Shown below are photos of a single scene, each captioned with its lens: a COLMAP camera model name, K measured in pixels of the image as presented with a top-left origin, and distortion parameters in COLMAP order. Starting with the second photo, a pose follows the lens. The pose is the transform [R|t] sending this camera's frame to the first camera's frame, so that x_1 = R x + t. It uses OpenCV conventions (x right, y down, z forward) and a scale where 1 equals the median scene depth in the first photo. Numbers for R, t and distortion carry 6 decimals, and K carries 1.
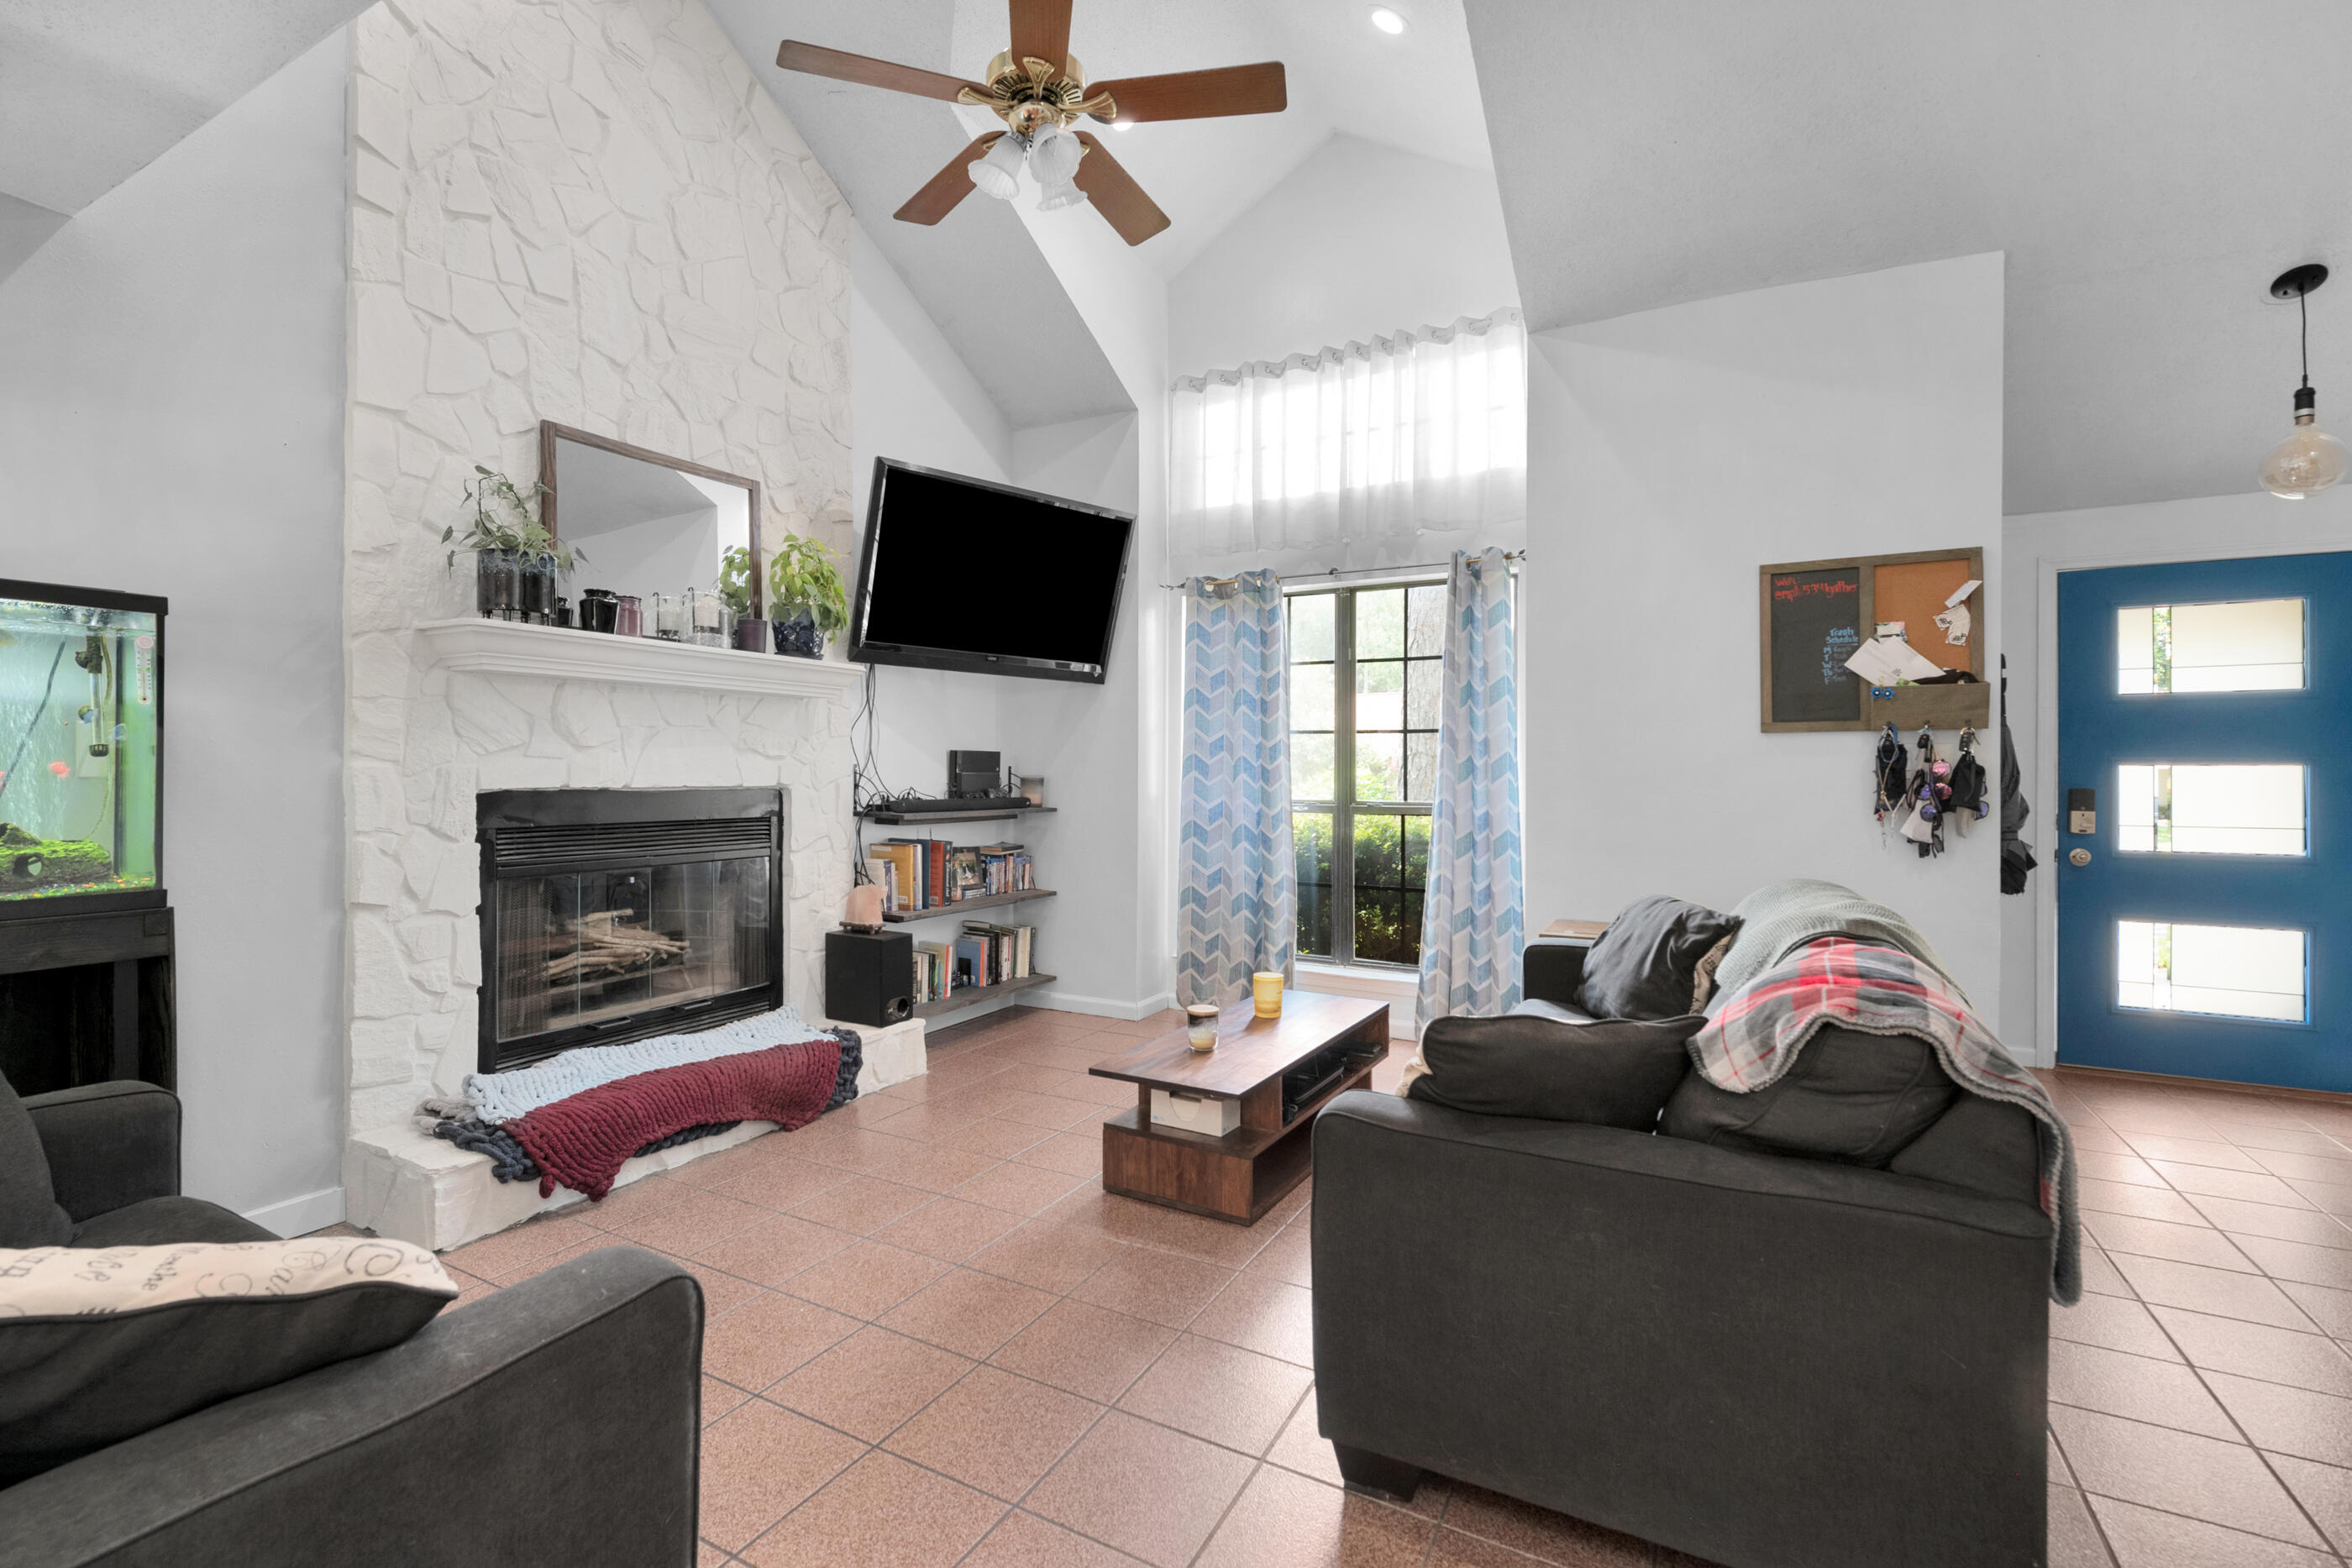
lens RADIAL K [[1063.5, 0, 1129.5], [0, 1063.5, 768.6], [0, 0, 1]] dist [0.001113, -0.004100]
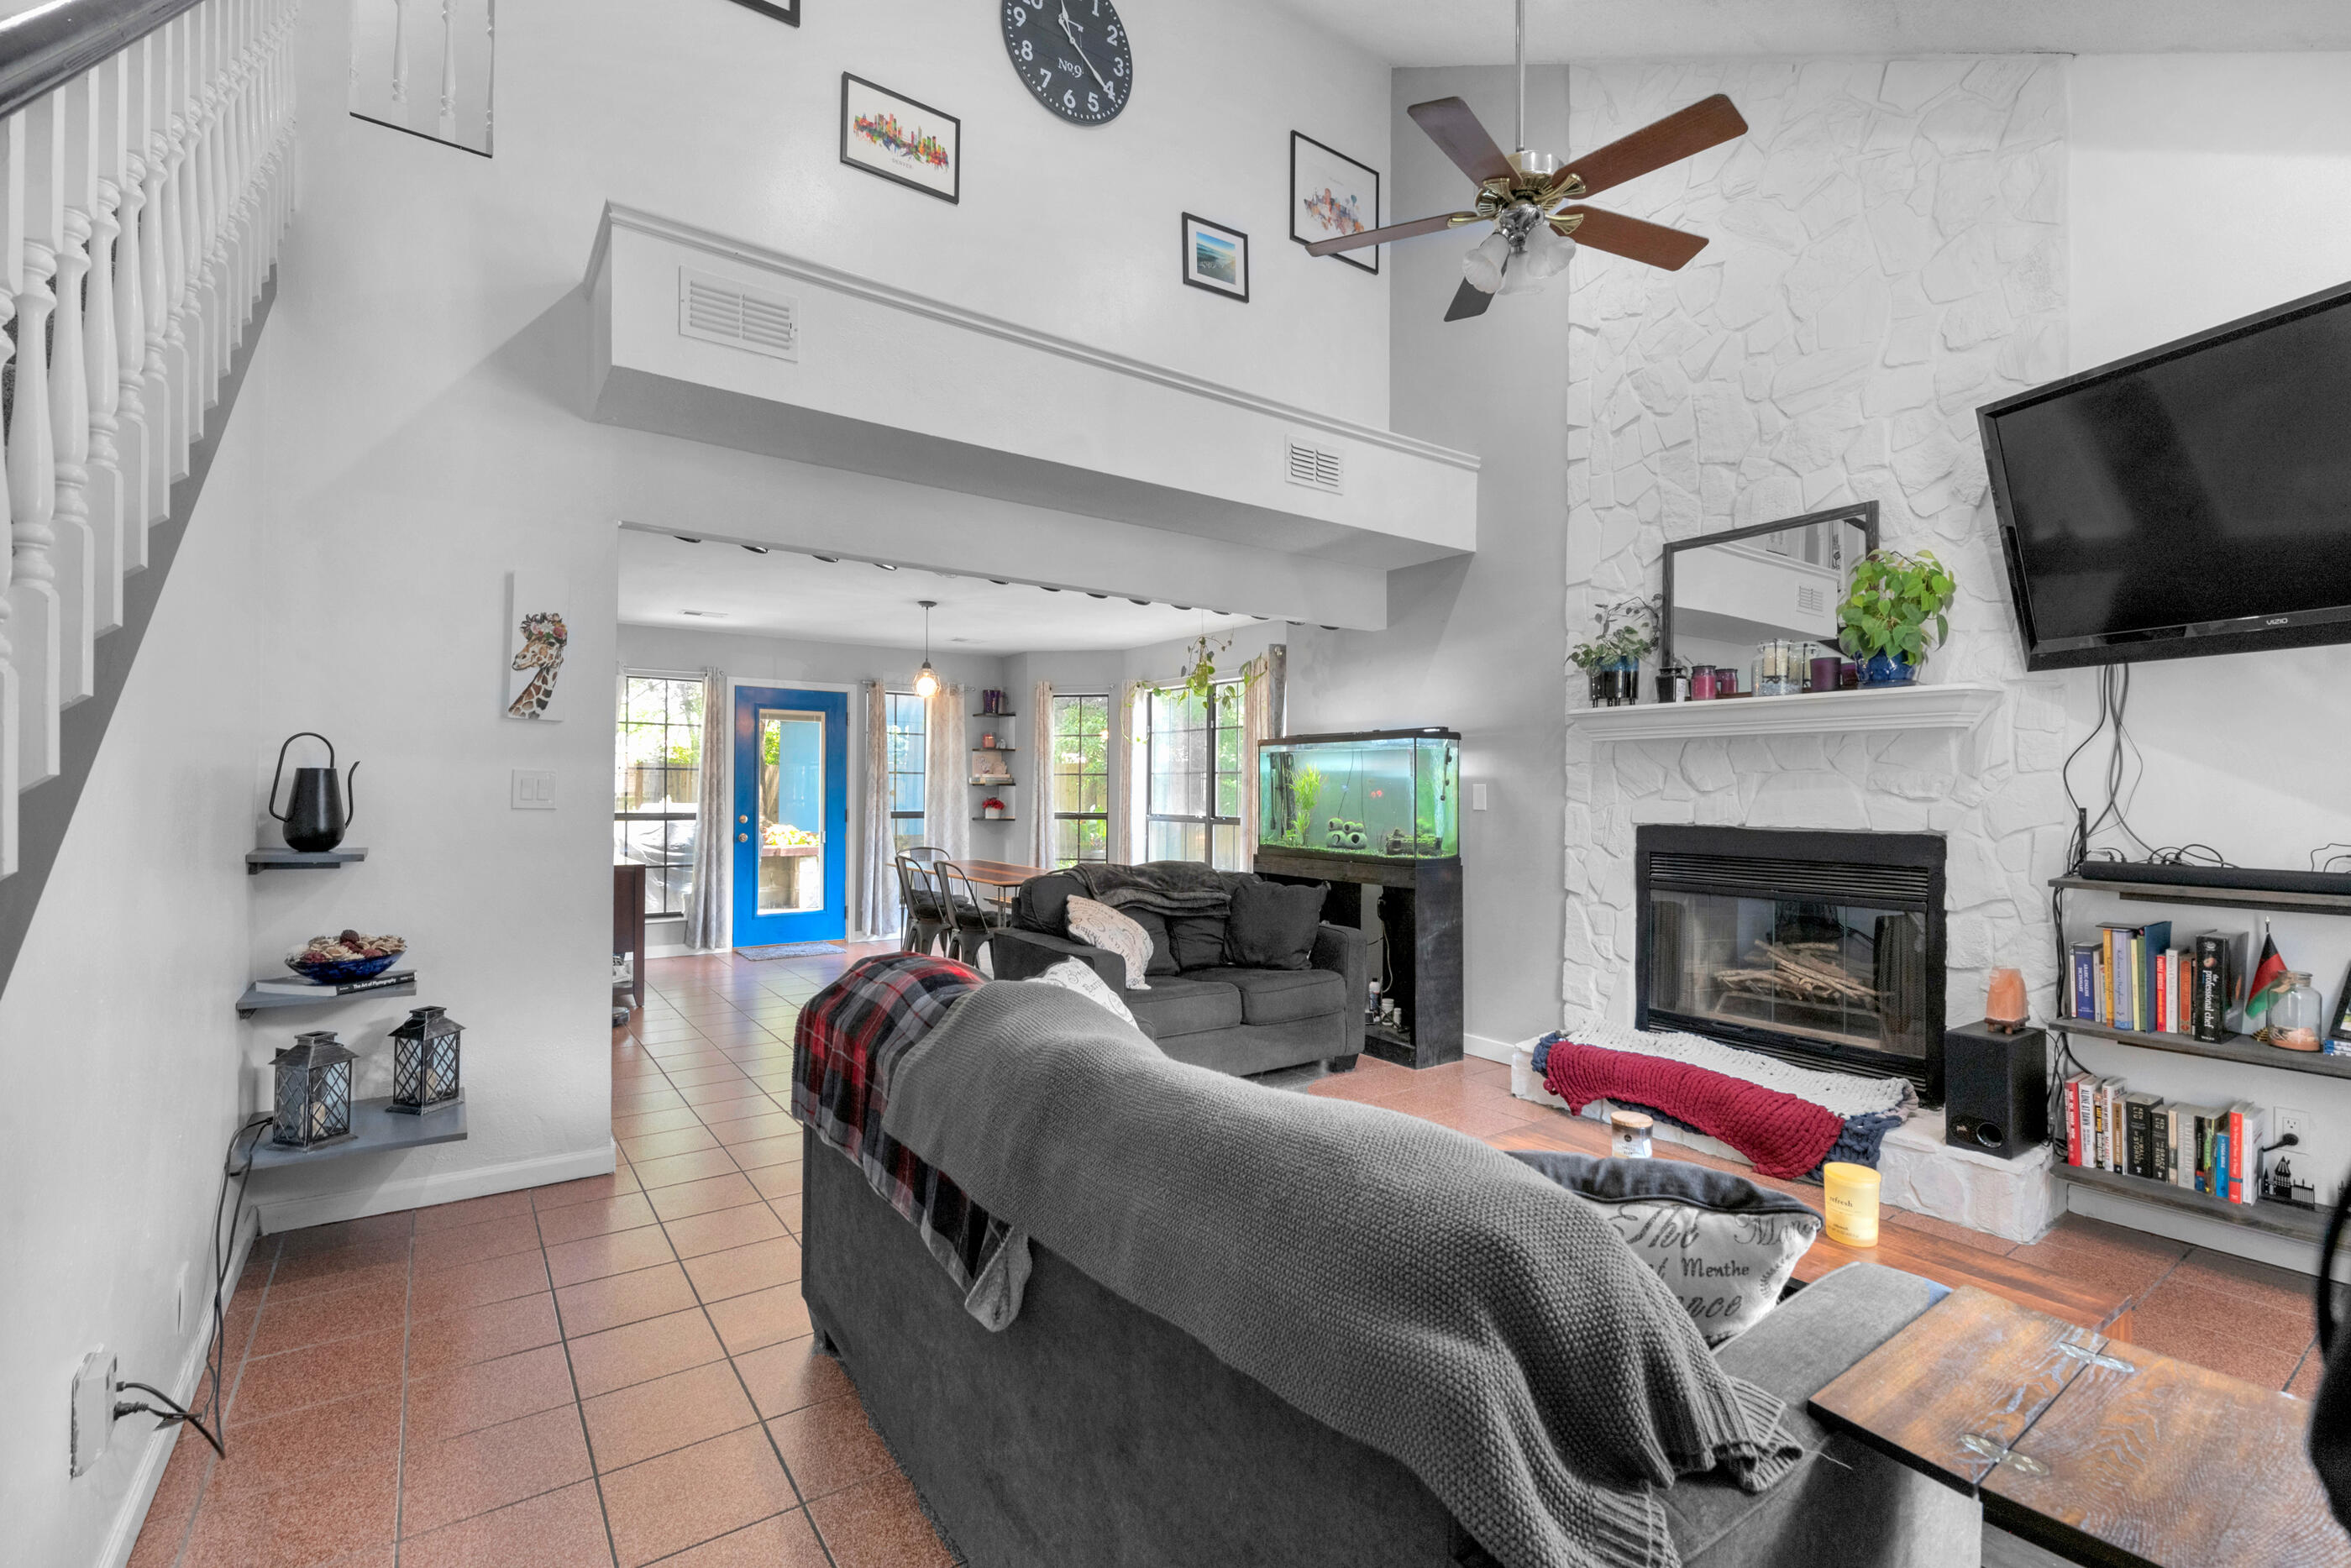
lens RADIAL K [[1063.1, 0, 1156.5], [0, 1063.1, 796.5], [0, 0, 1]] dist [0.001113, -0.004100]
pose [[-0.456146, -0.003226, -0.889899, 0.771458], [-0.006287, 0.999980, -0.000402, -0.009289], [0.889883, 0.005411, -0.456158, 0.885088]]
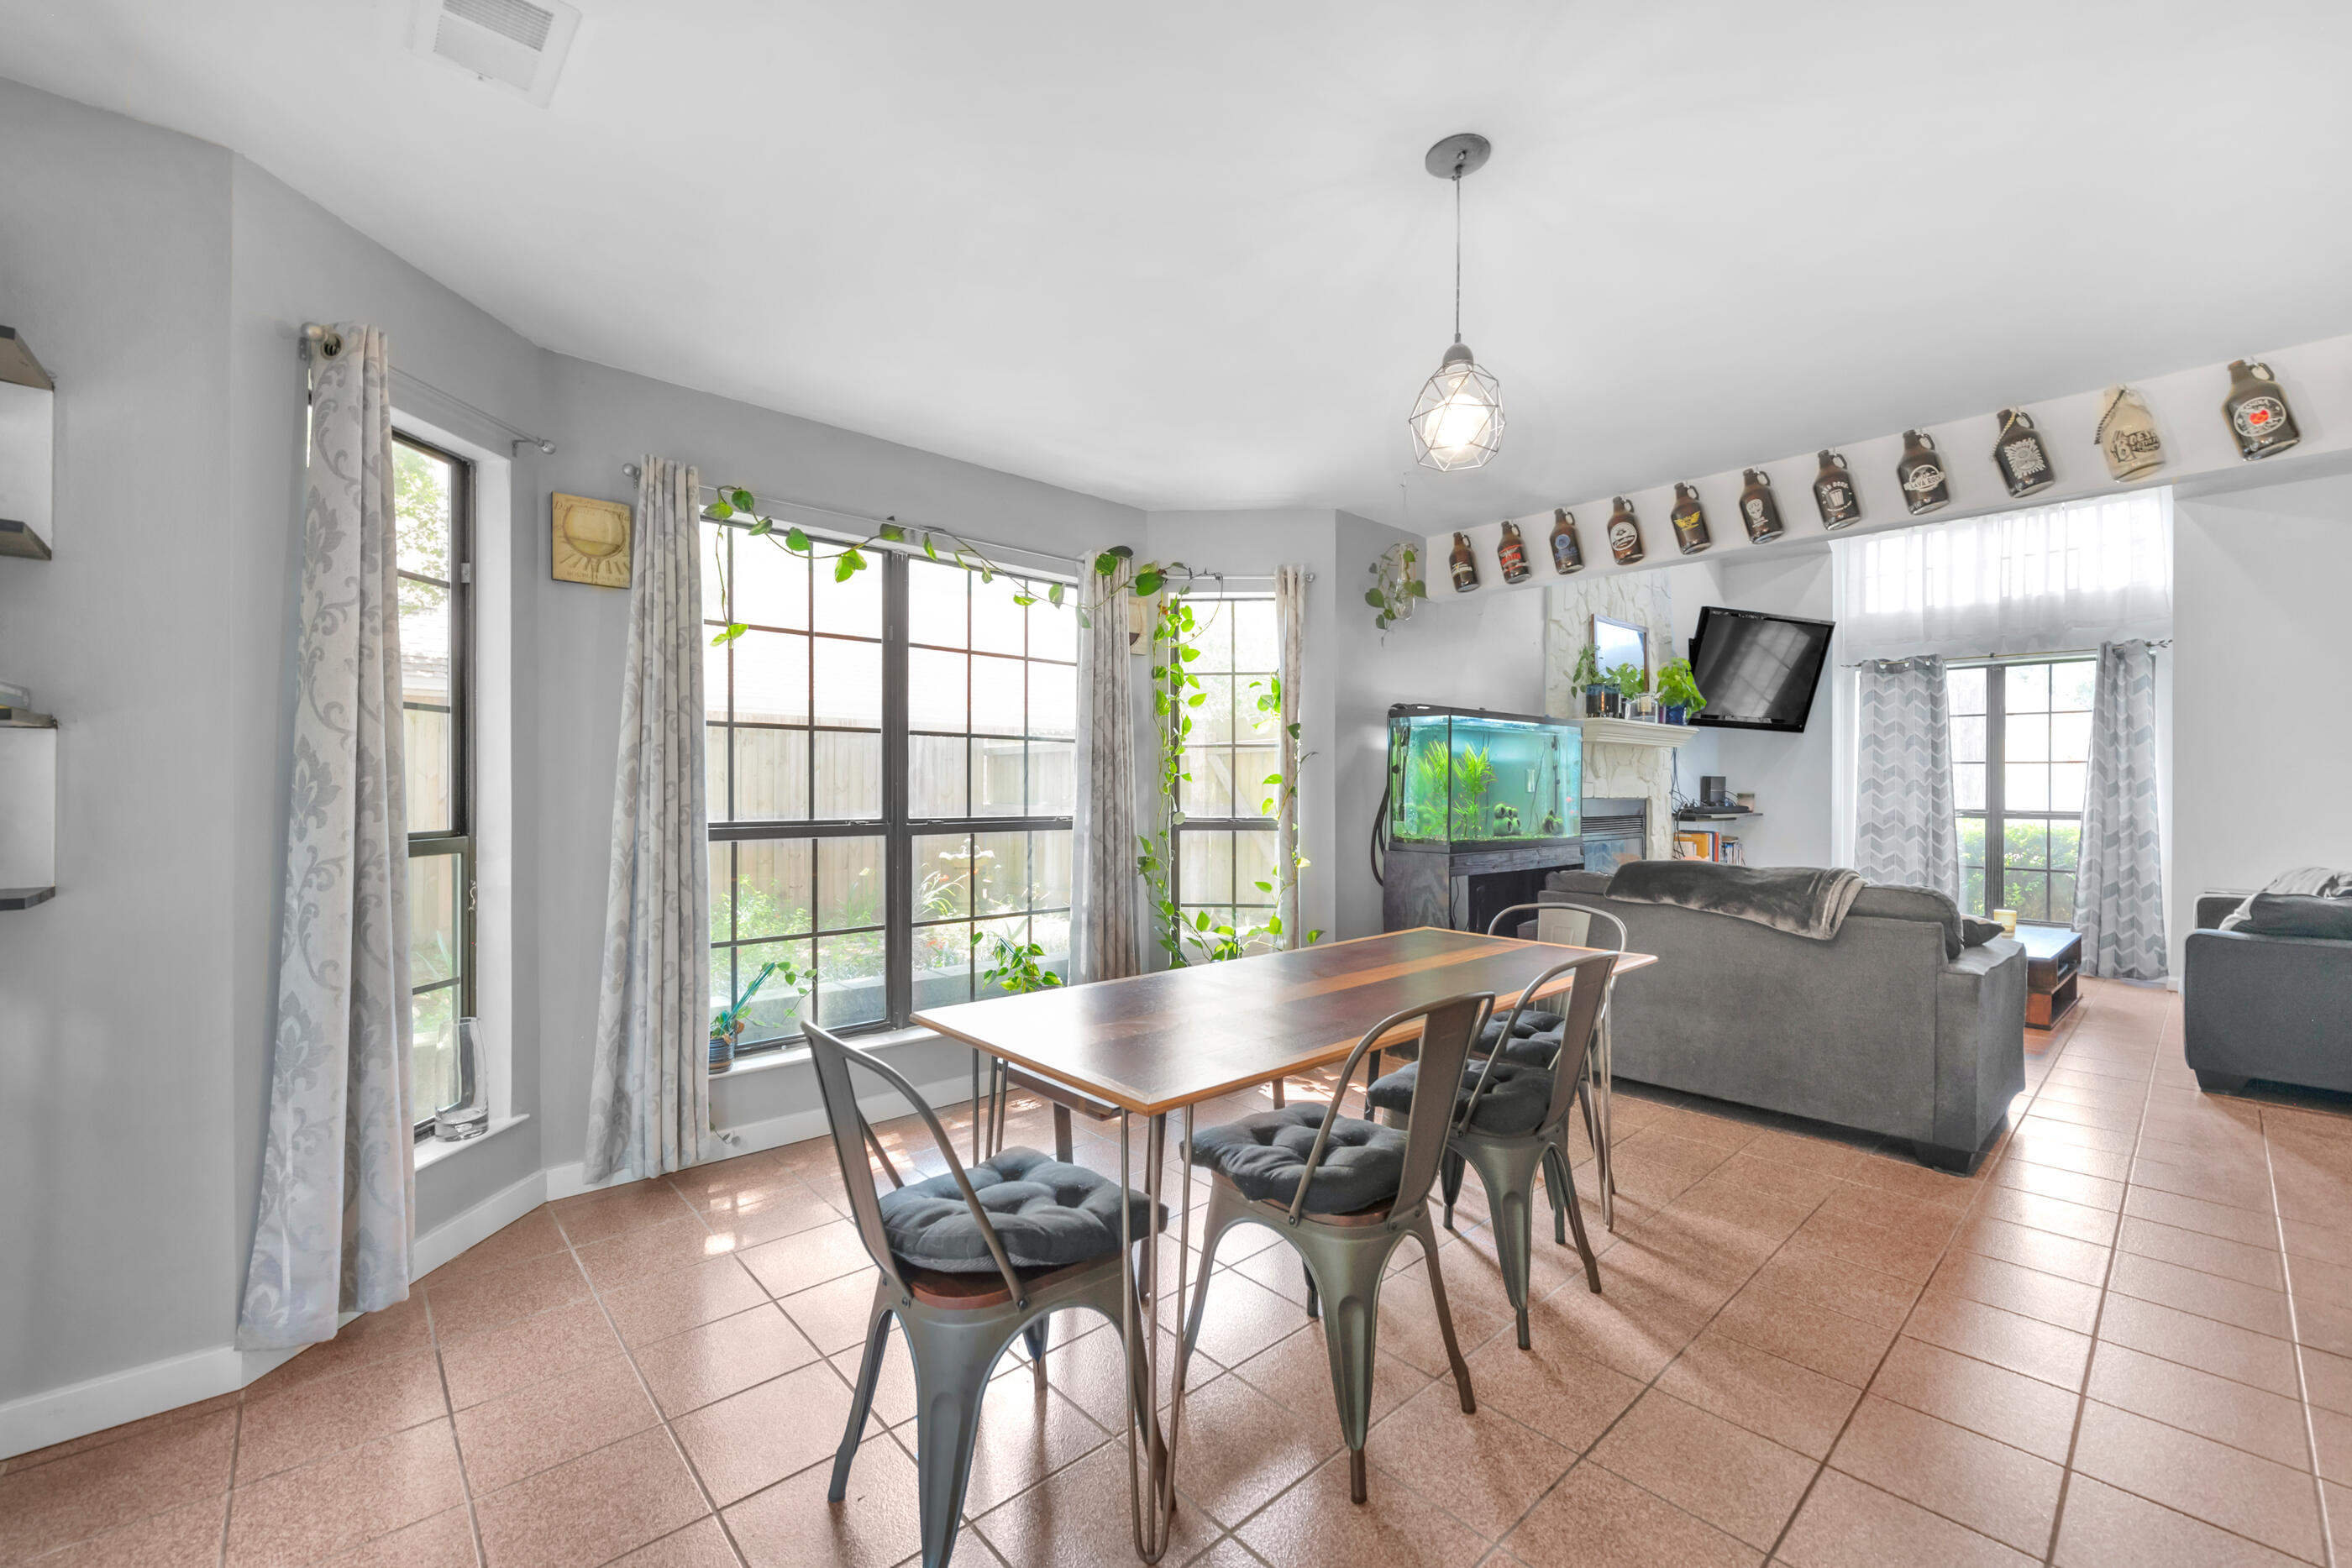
lens RADIAL K [[977.5, 0, 1185.0], [0, 977.5, 786.9], [0, 0, 1]] dist [-0.003909, -0.002705]
pose [[0.954418, 0.001334, -0.298470, -0.614838], [-0.000484, 0.999996, 0.002922, -0.006233], [0.298472, -0.002645, 0.954415, -0.813211]]
